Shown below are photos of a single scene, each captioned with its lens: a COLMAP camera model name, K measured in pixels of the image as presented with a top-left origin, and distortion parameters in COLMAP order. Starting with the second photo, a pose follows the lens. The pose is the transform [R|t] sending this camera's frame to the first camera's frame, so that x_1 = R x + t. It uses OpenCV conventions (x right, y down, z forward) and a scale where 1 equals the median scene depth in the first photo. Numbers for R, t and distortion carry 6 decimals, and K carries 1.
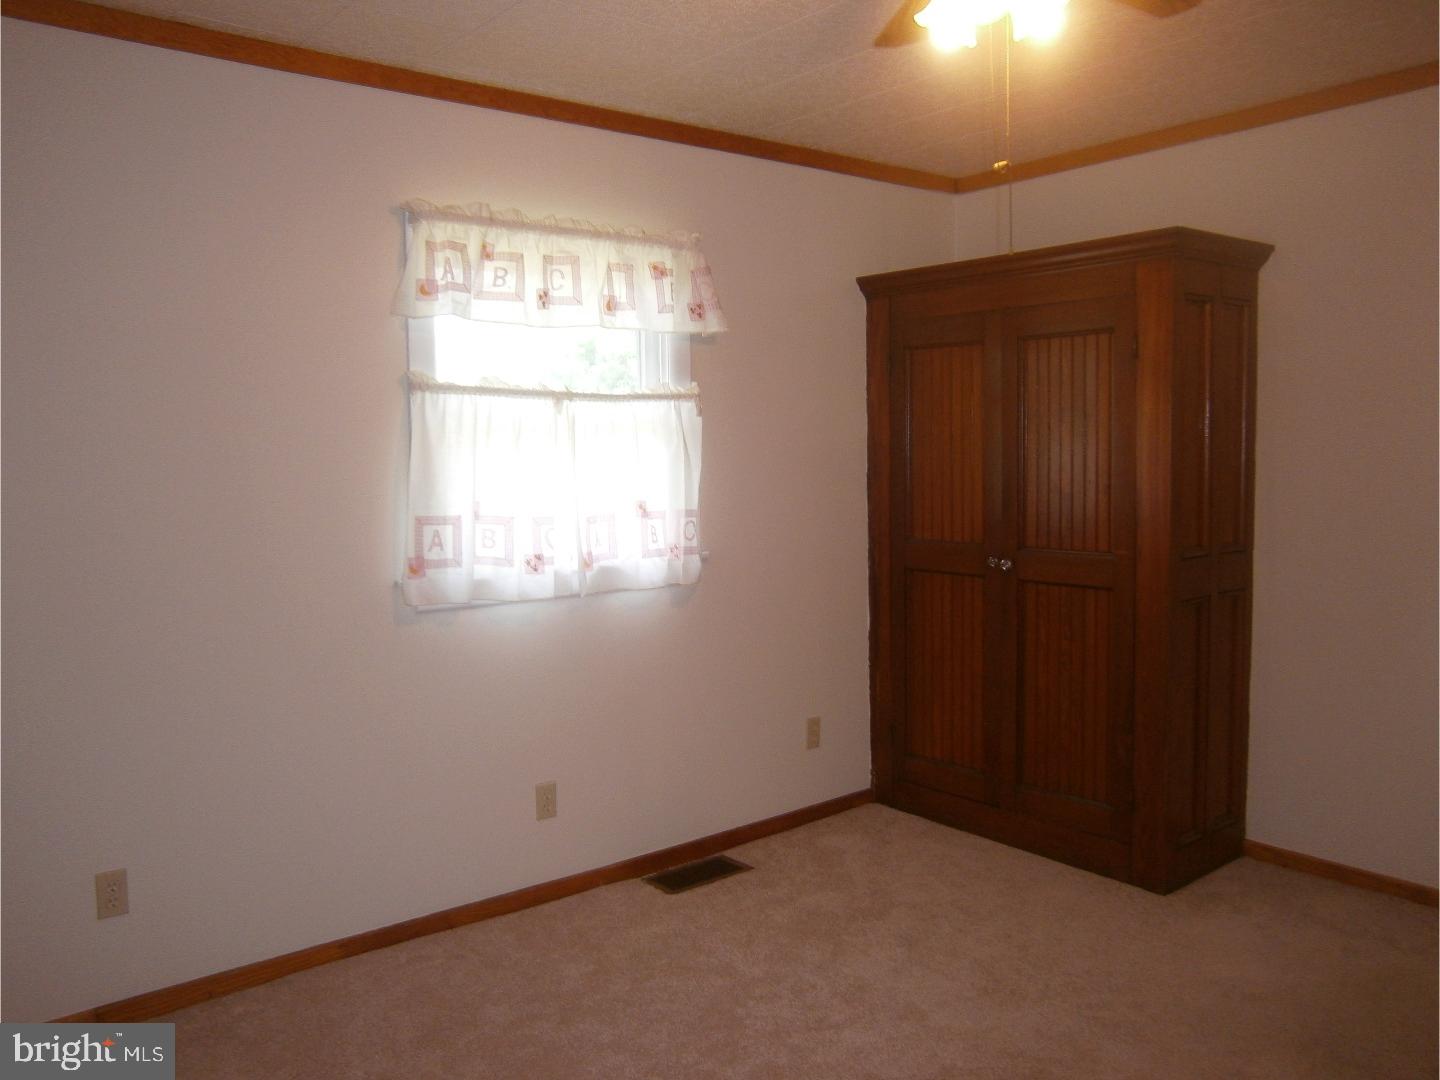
lens RADIAL K [[1127.6, 0, 720.0], [0, 1127.6, 540.0], [0, 0, 1]] dist [-0.013549, -0.004470]
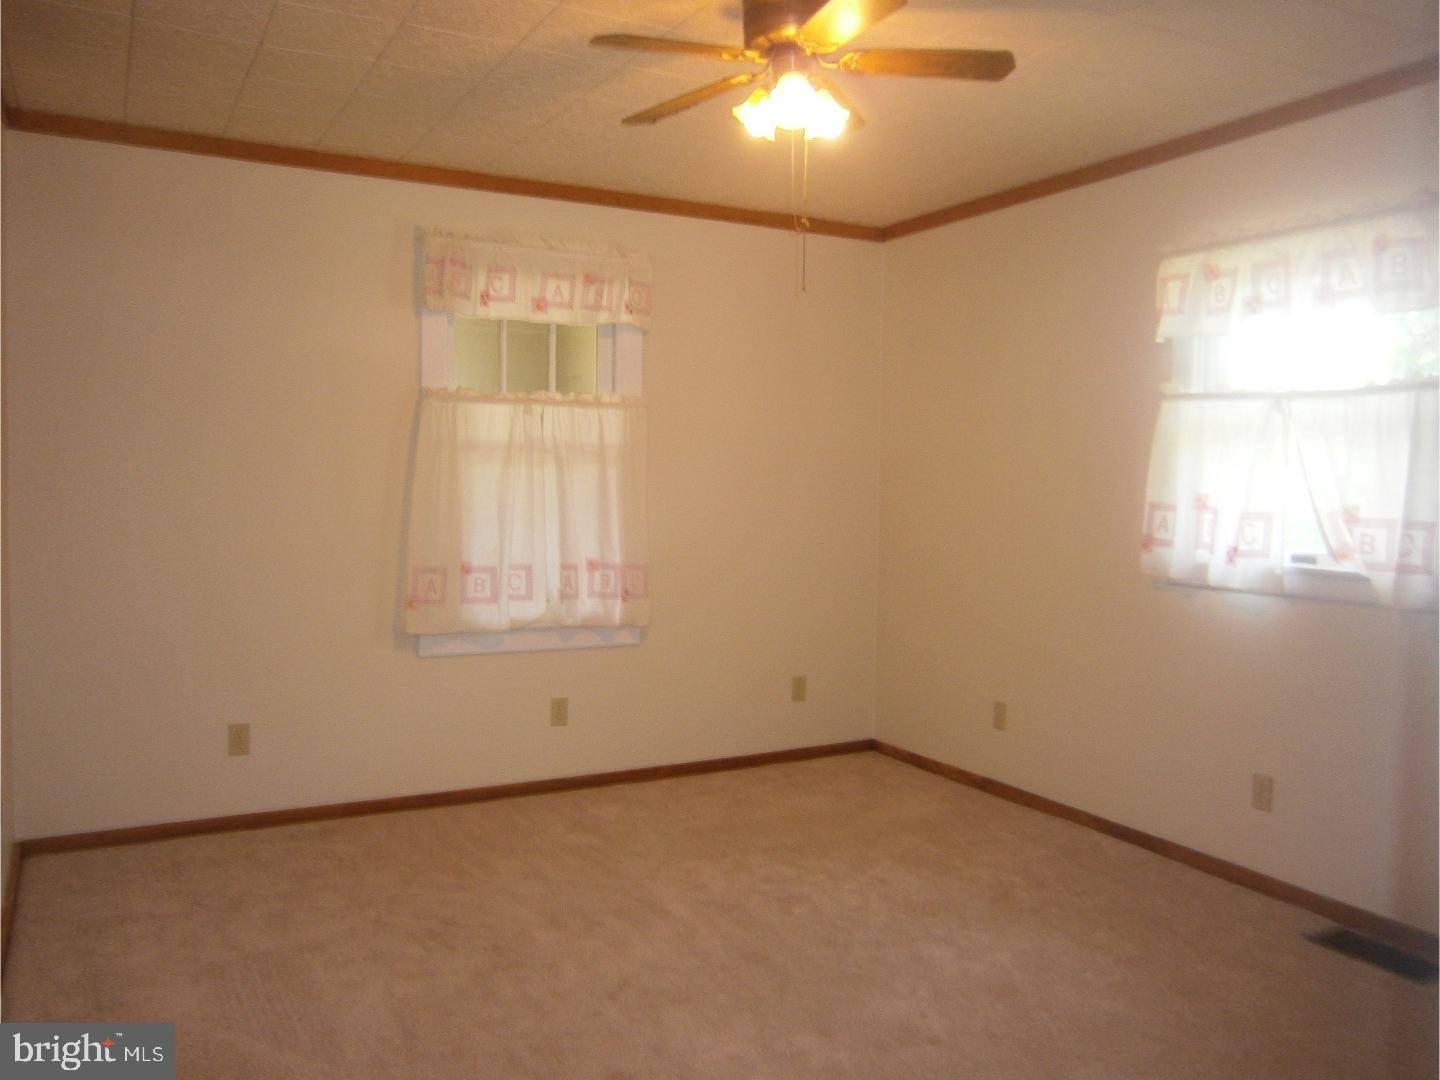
lens RADIAL K [[1127.6, 0, 720.0], [0, 1127.6, 540.0], [0, 0, 1]] dist [-0.013549, -0.004470]
pose [[-0.193803, 0.081064, -0.977686, 0.987484], [-0.075732, 0.992370, 0.097294, -0.061238], [0.978113, 0.092898, -0.186185, 0.735323]]
